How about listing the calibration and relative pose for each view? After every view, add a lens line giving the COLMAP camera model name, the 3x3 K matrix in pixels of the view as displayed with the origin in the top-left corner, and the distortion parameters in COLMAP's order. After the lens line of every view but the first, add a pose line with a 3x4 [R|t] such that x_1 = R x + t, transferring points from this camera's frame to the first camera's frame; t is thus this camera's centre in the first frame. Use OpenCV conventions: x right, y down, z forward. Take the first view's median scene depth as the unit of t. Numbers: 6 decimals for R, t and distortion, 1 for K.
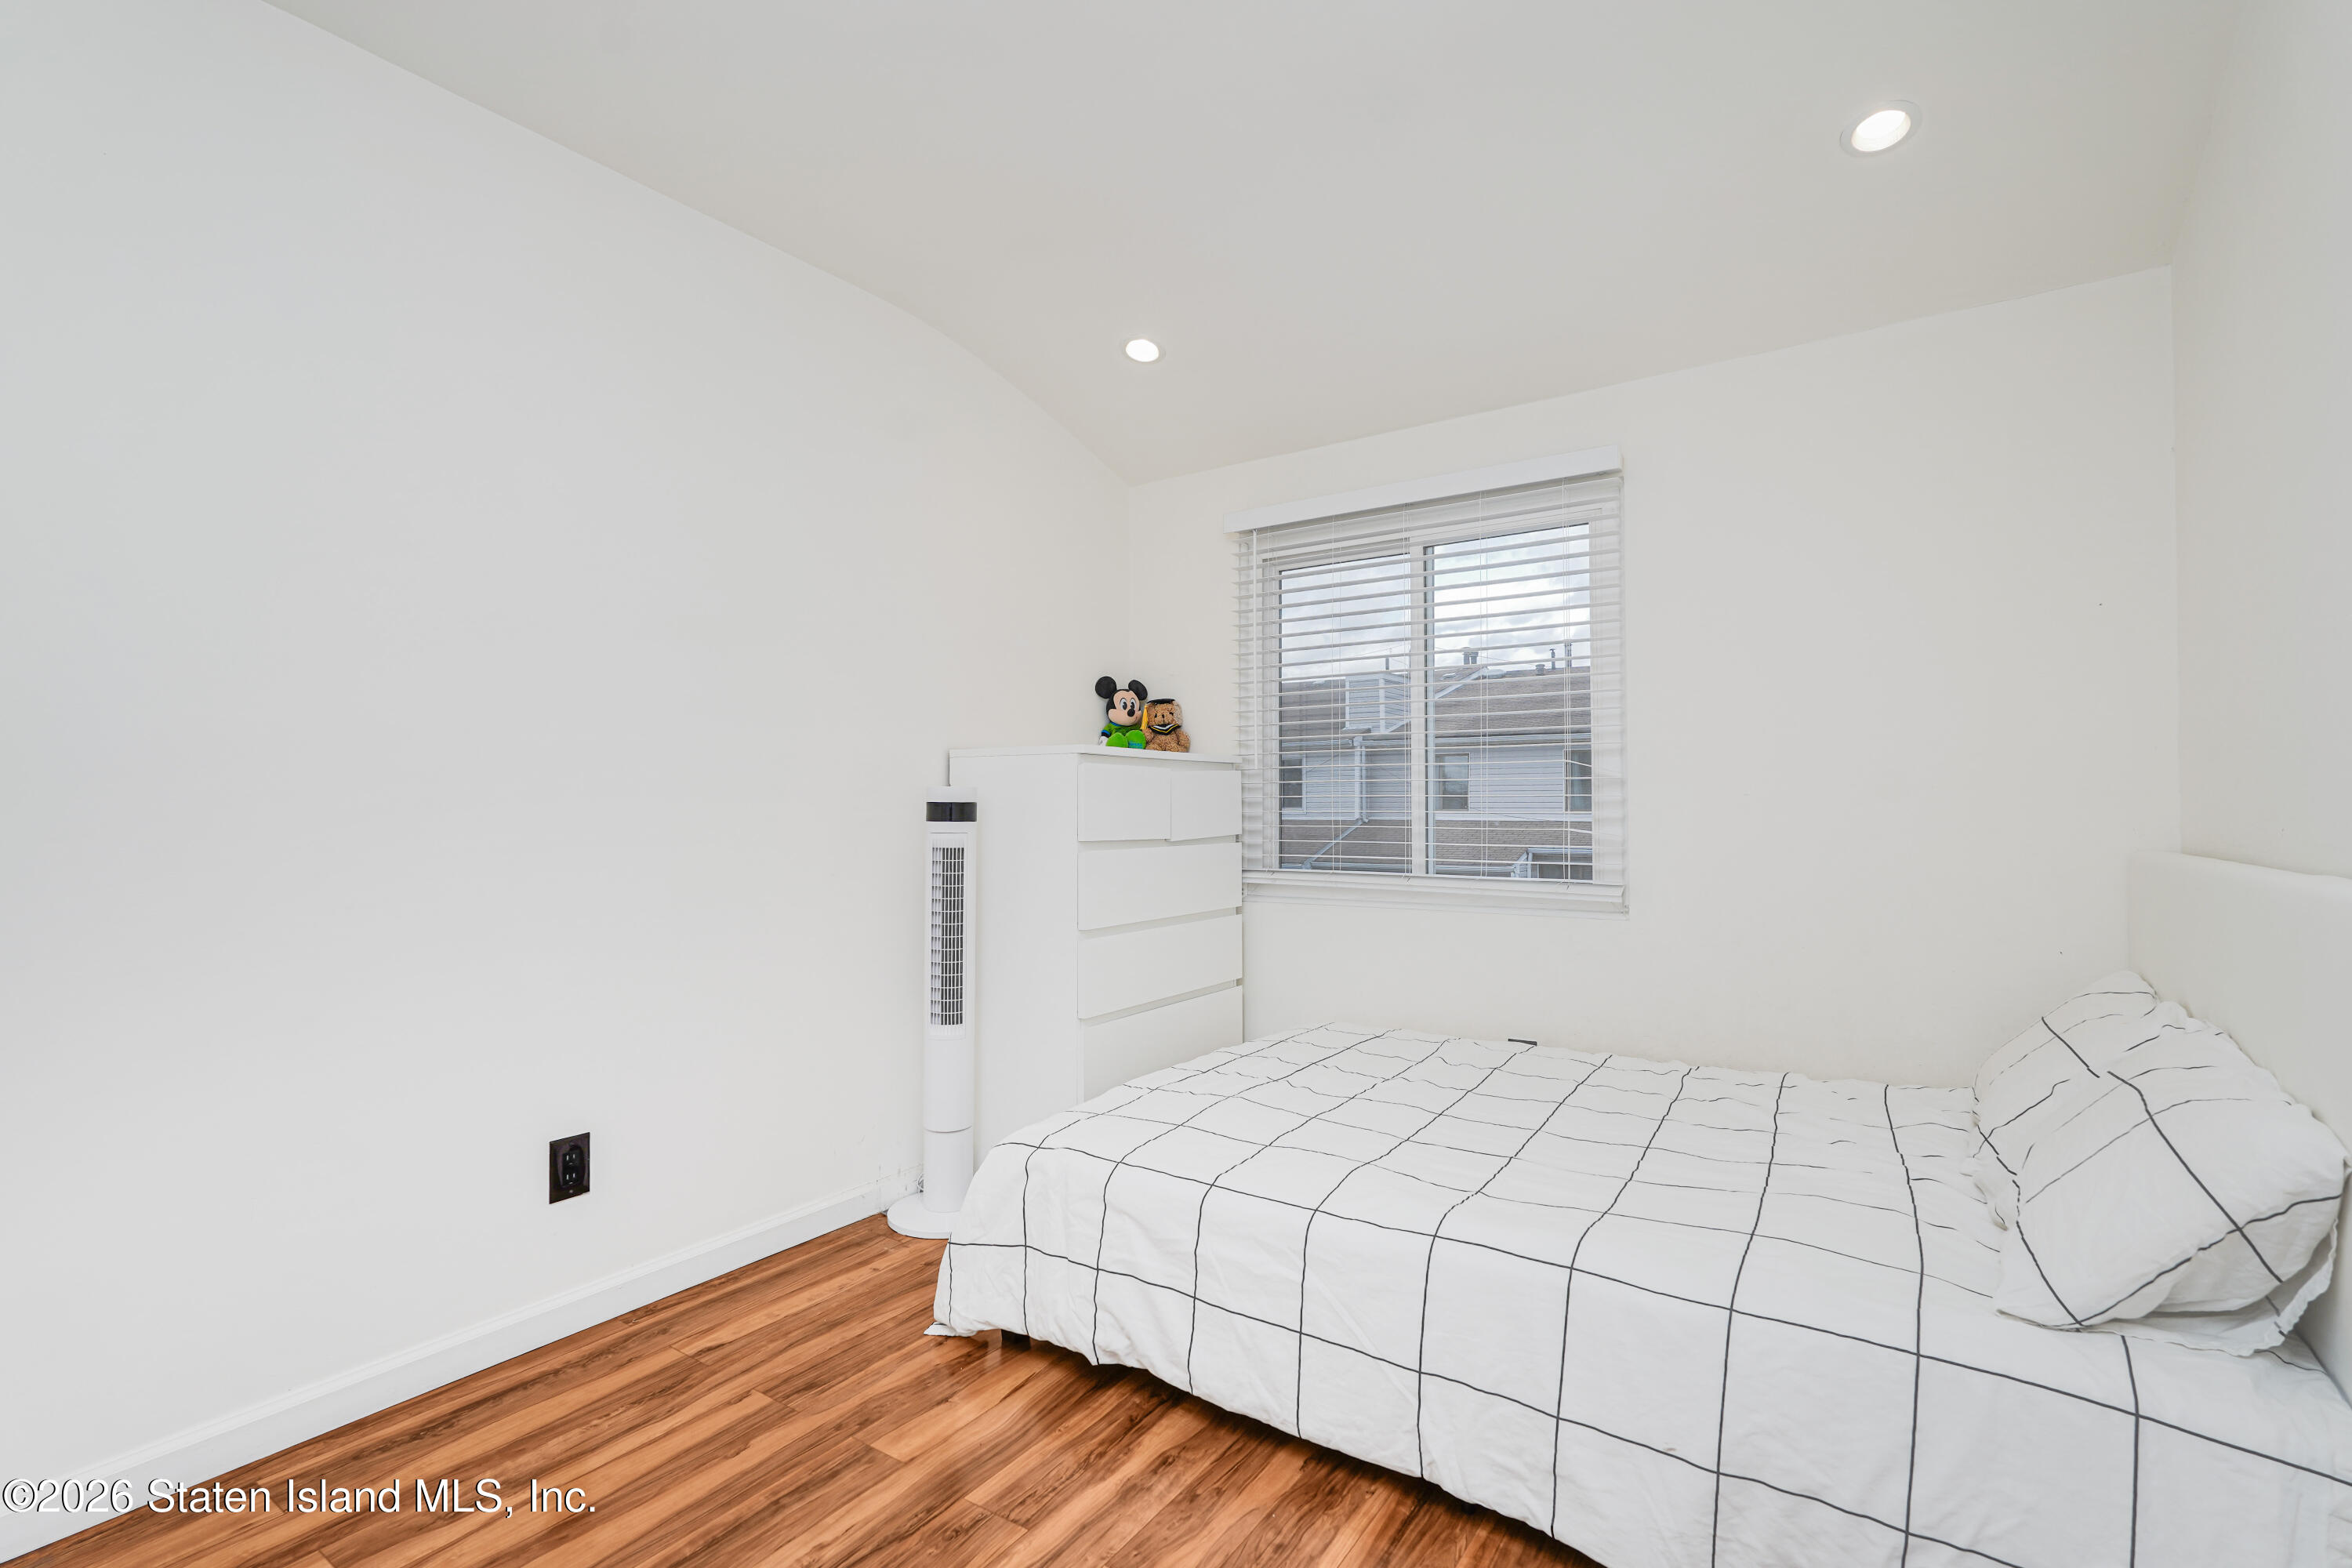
lens RADIAL K [[1055.8, 0, 1160.3], [0, 1055.8, 800.7], [0, 0, 1]] dist [-0.013106, 0.006834]
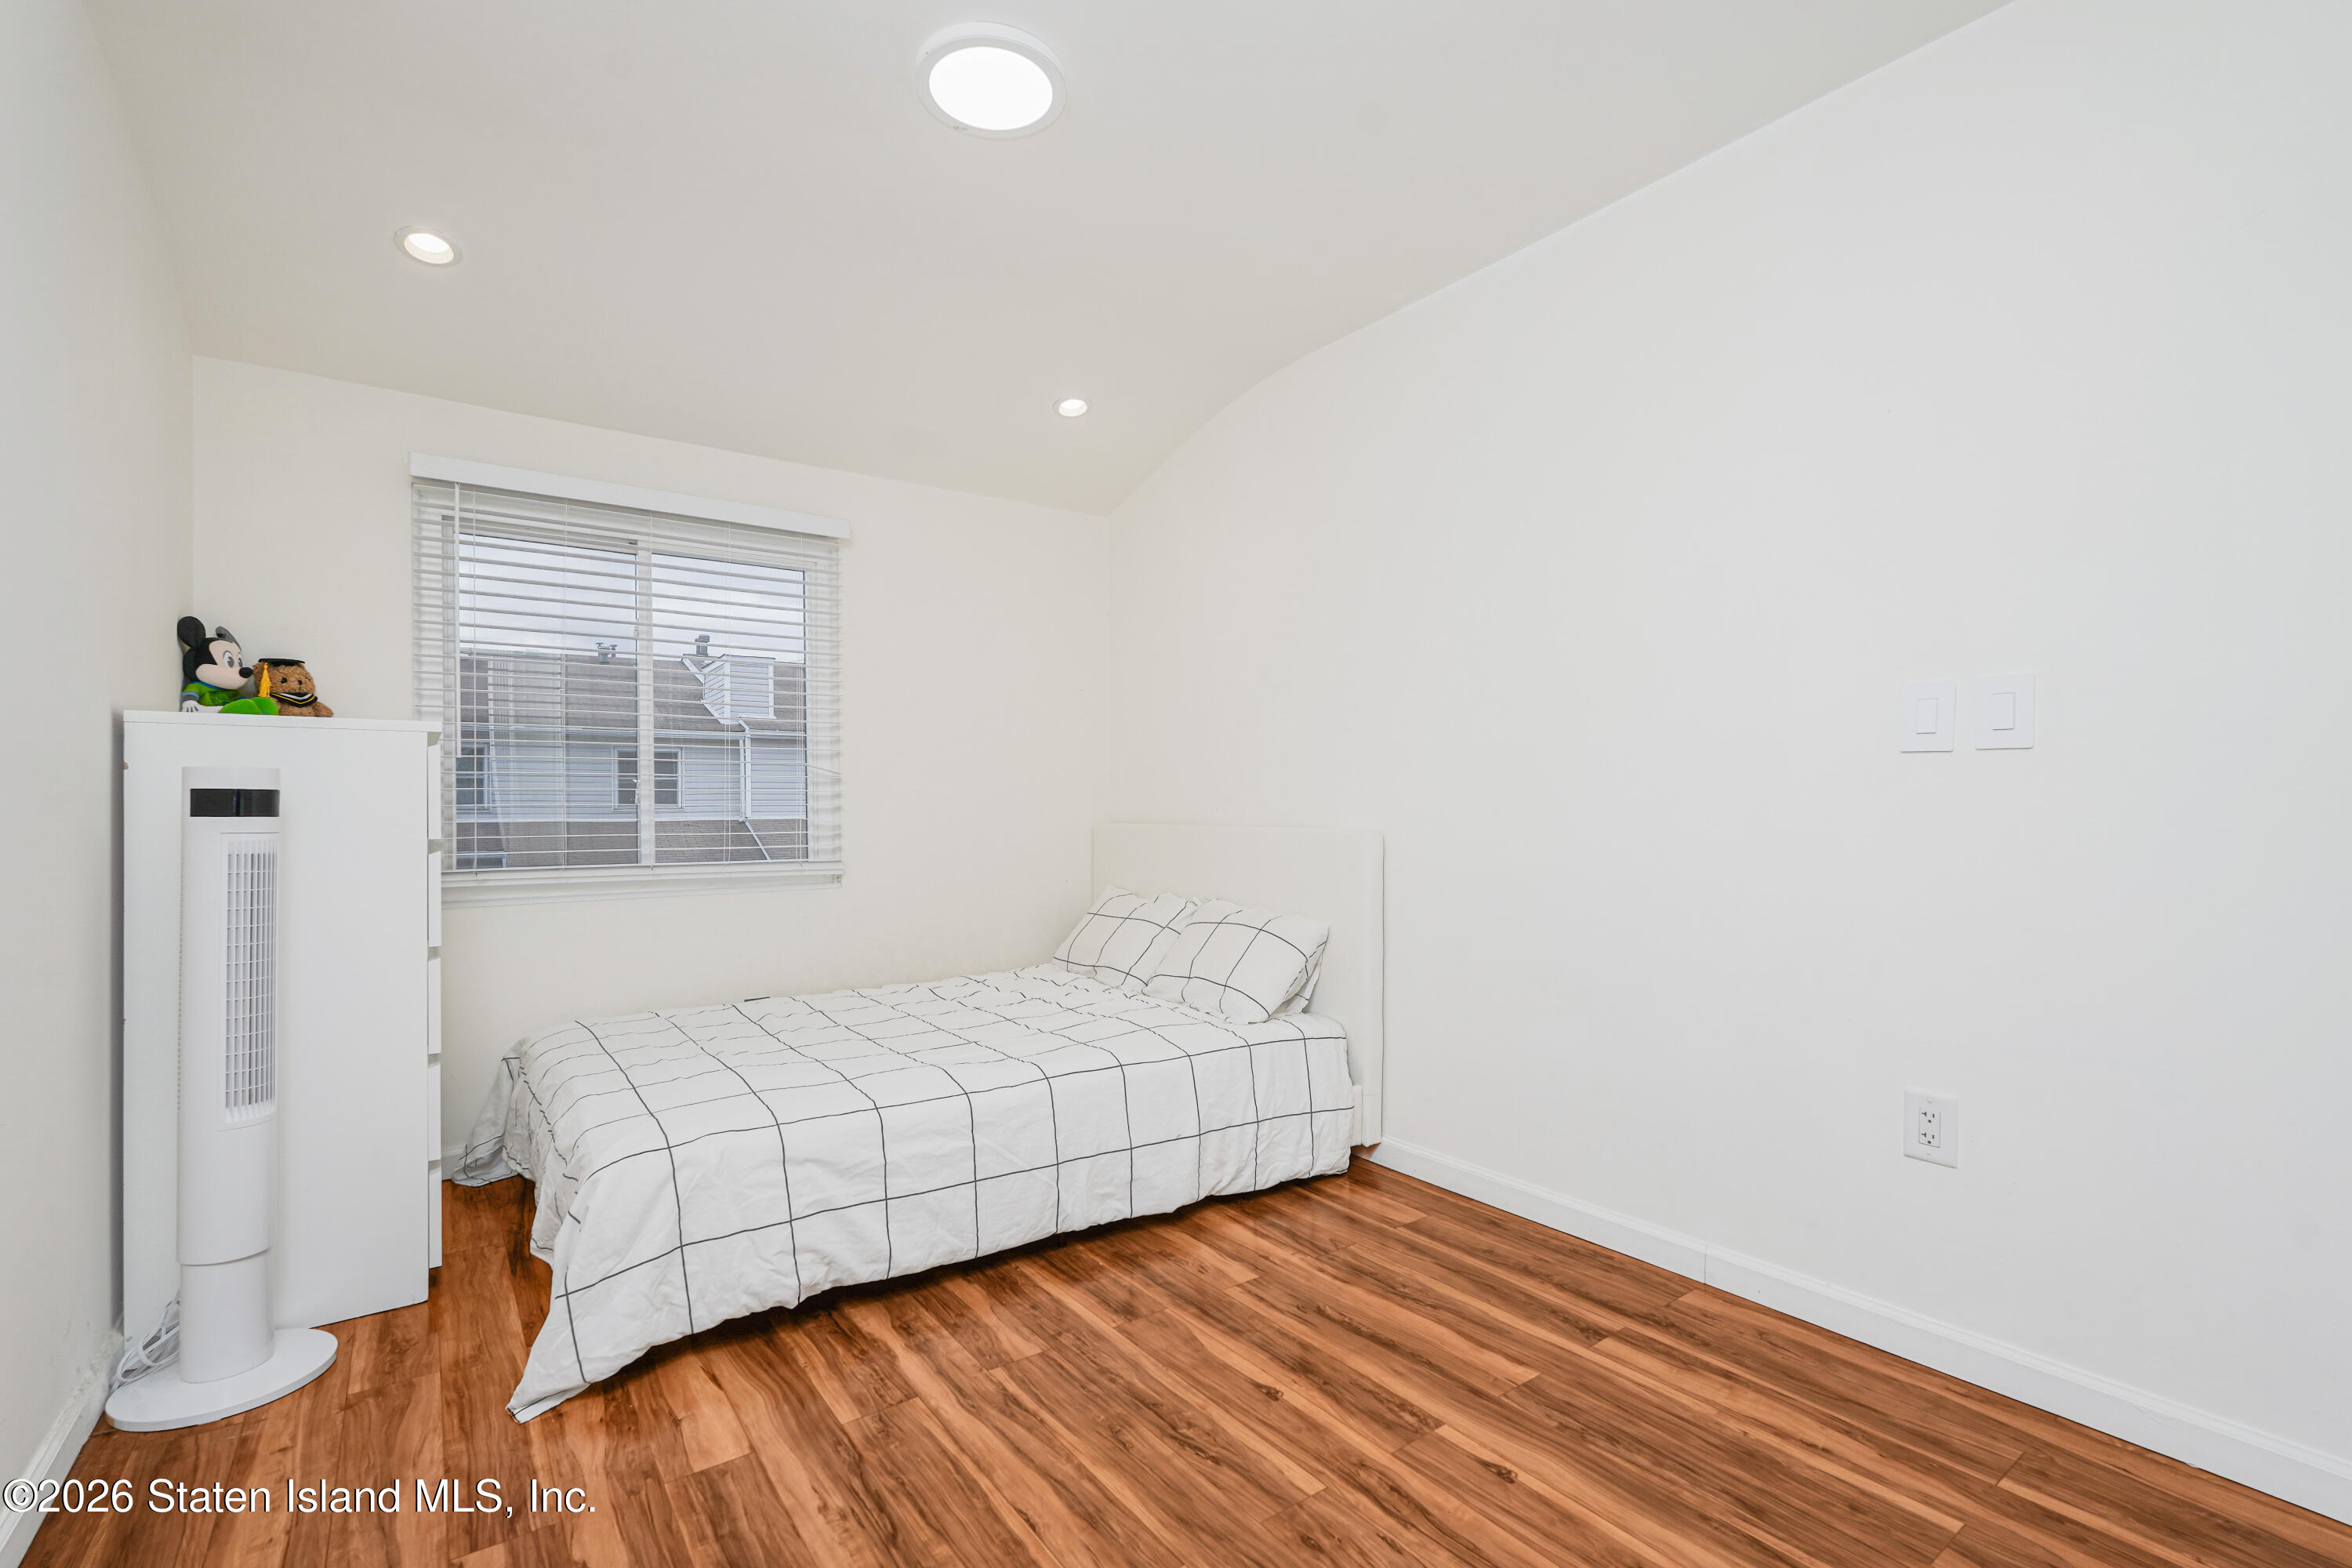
lens RADIAL K [[1055.8, 0, 1160.0], [0, 1055.8, 795.0], [0, 0, 1]] dist [-0.013106, 0.006834]
pose [[0.353217, 0.007472, 0.935512, -0.648053], [-0.000885, 0.999970, -0.007652, 0.009894], [-0.935541, 0.001875, 0.353213, 0.178512]]
